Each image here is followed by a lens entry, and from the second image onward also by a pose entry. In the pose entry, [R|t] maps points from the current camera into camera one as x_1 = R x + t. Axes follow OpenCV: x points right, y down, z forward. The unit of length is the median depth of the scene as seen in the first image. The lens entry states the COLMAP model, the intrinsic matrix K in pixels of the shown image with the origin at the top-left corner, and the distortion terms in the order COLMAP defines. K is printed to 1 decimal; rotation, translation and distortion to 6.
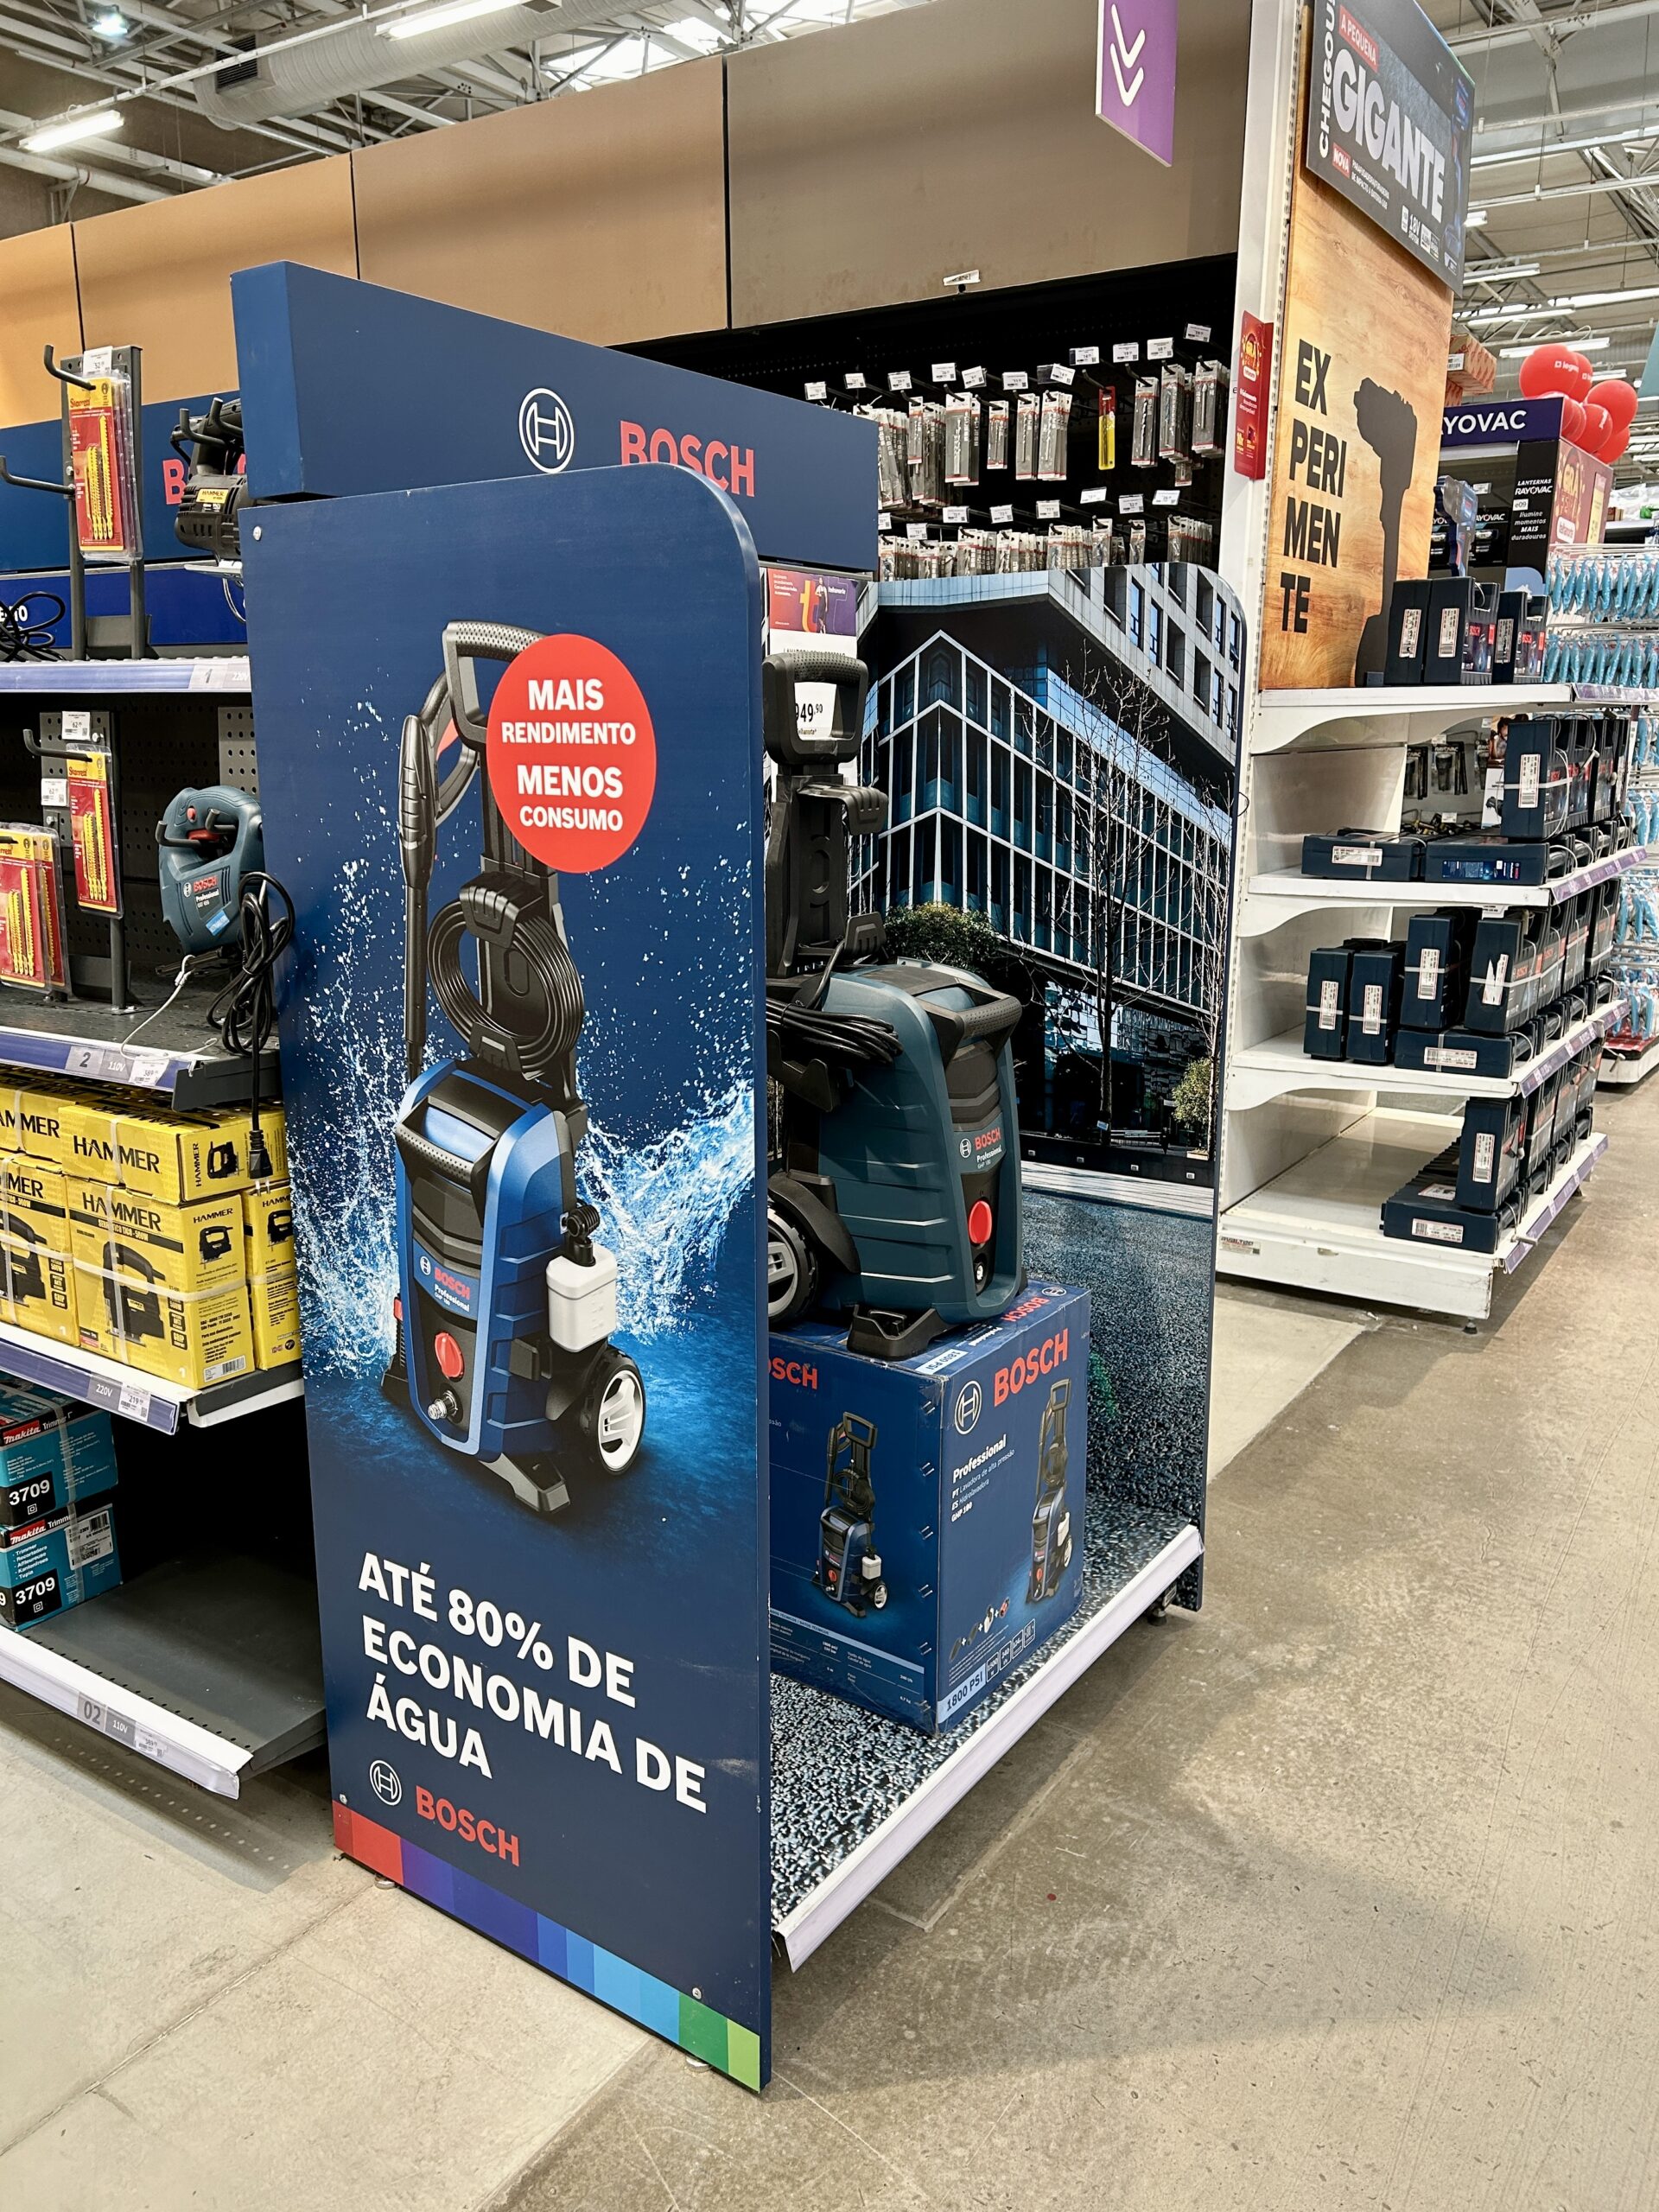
lens RADIAL K [[1687.4, 0, 828.2], [0, 1687.4, 1106.4], [0, 0, 1]] dist [0.061118, -0.075647]
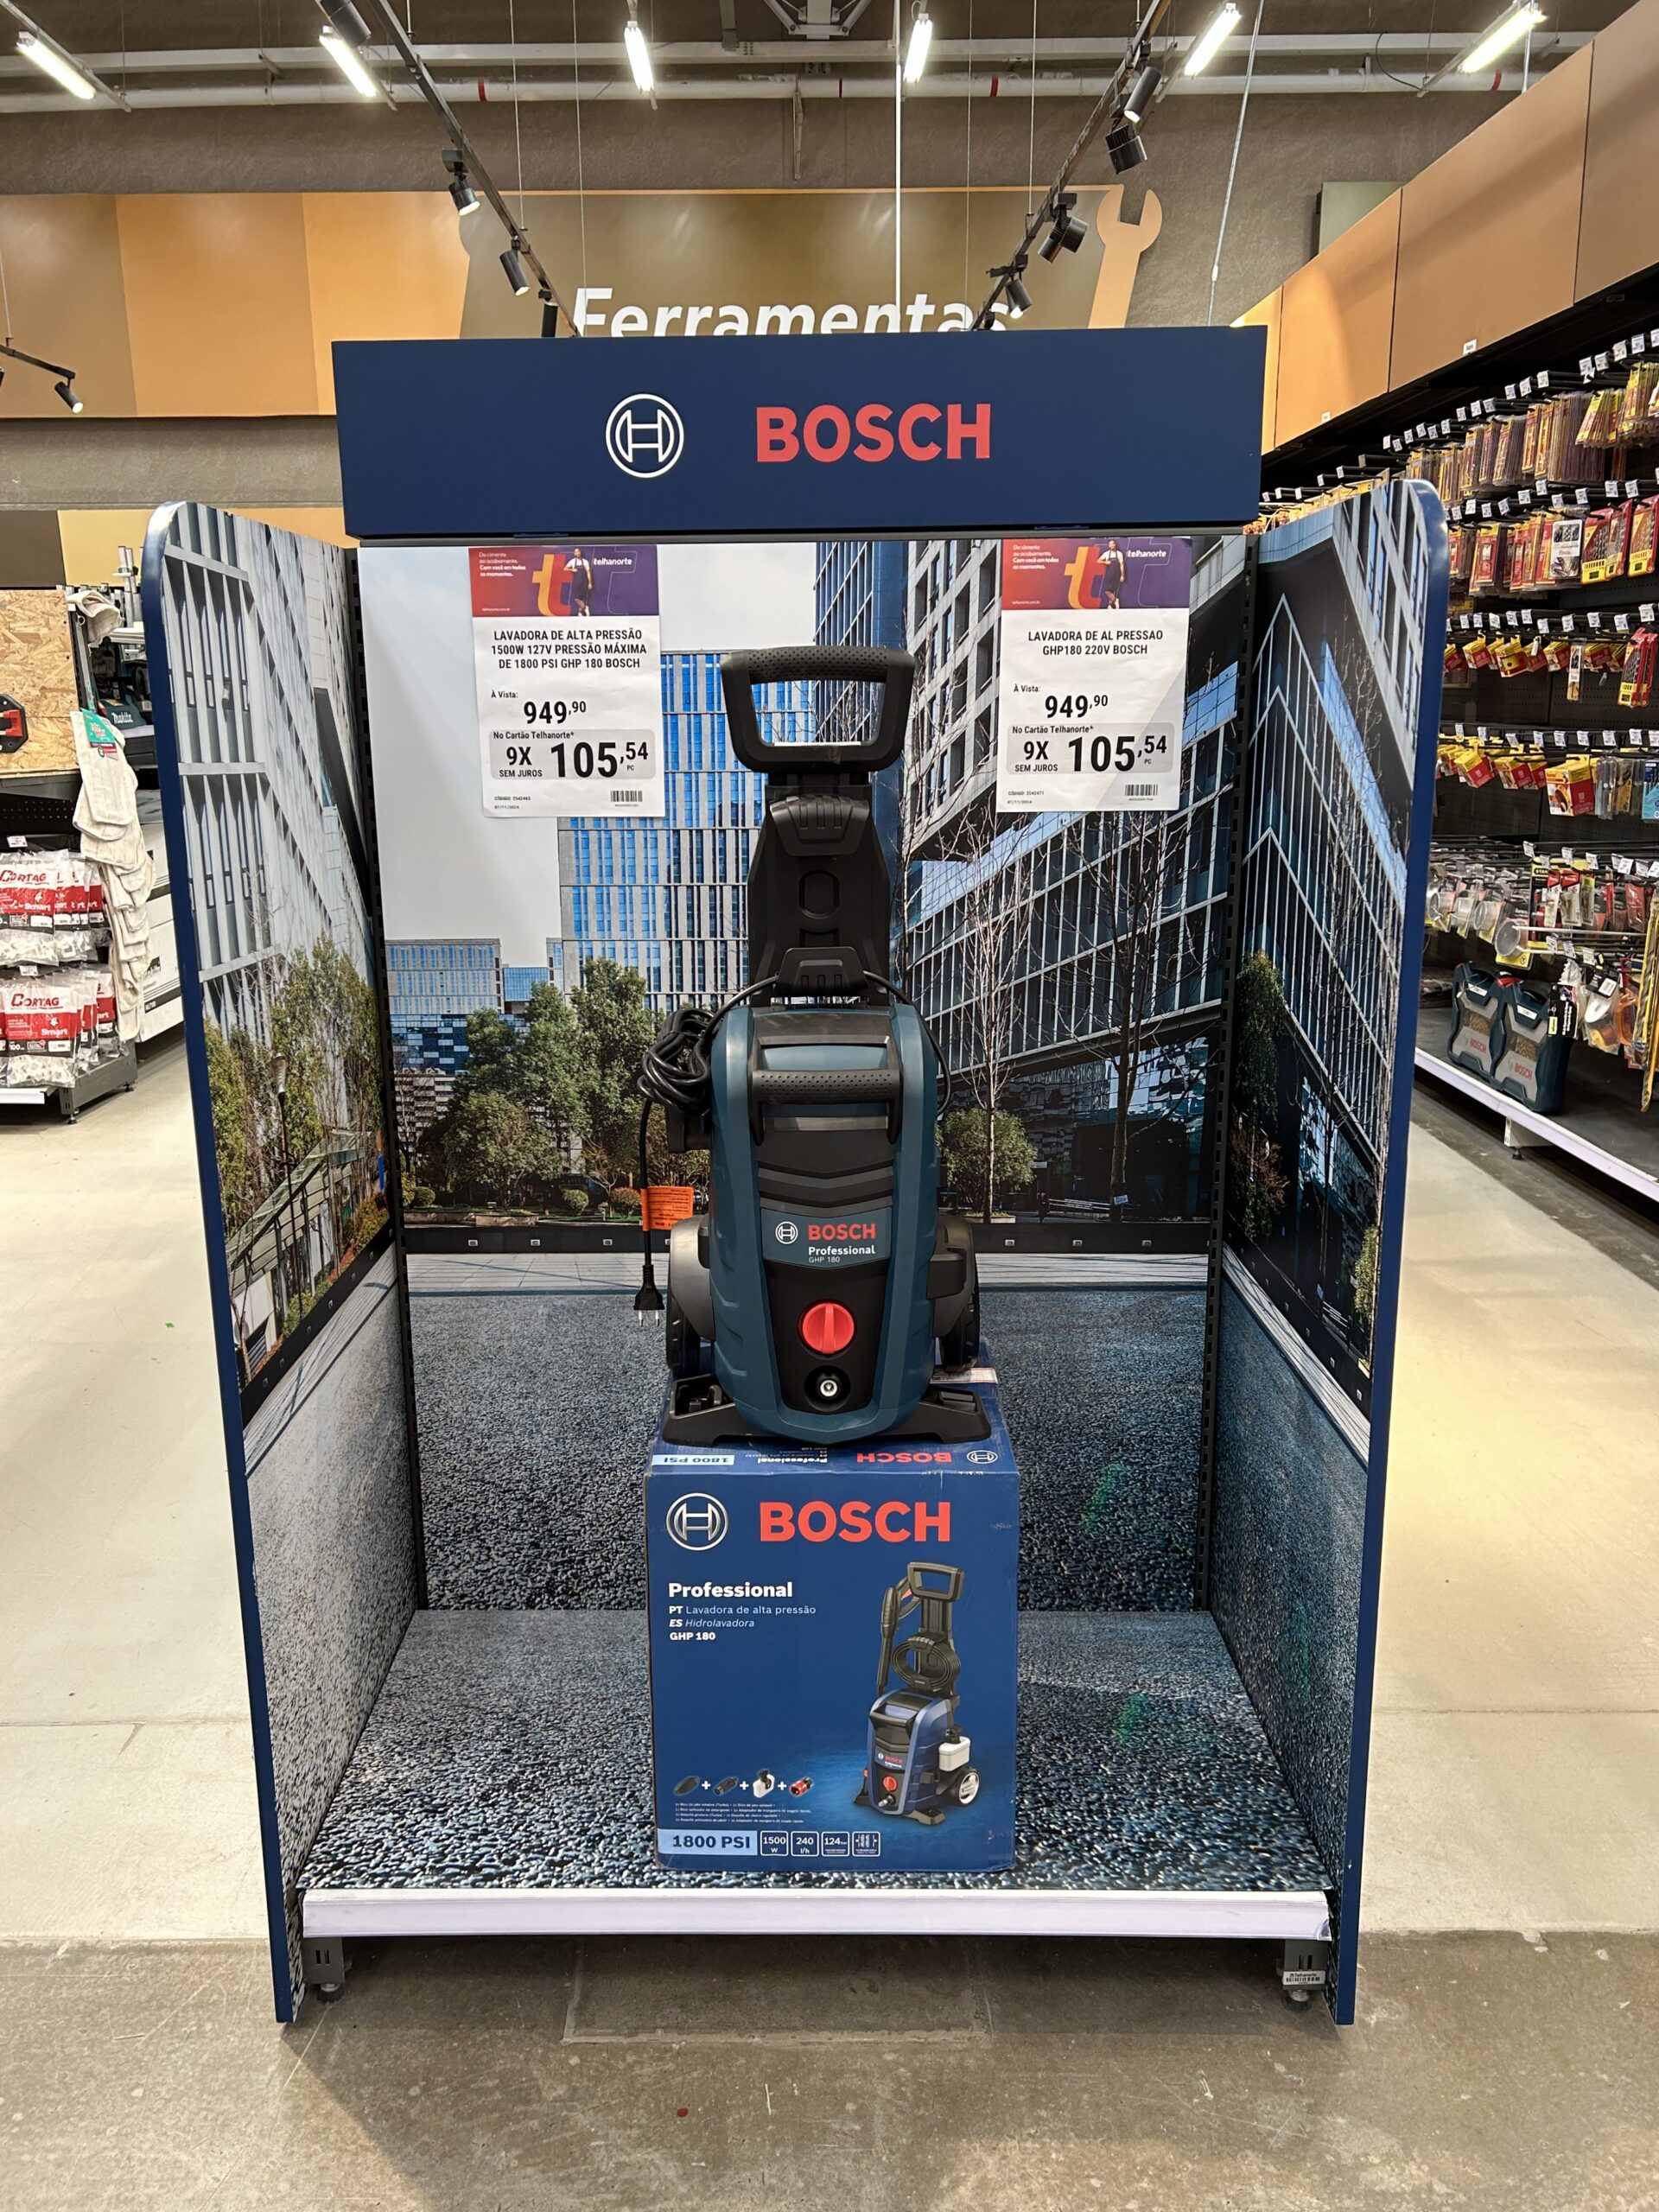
lens RADIAL K [[1687.4, 0, 822.8], [0, 1687.4, 1106.9], [0, 0, 1]] dist [0.061118, -0.075647]
pose [[0.547893, 0.187524, -0.815259, 0.598222], [-0.172216, 0.978961, 0.109440, -0.103270], [0.818630, 0.080439, 0.568661, 0.413506]]
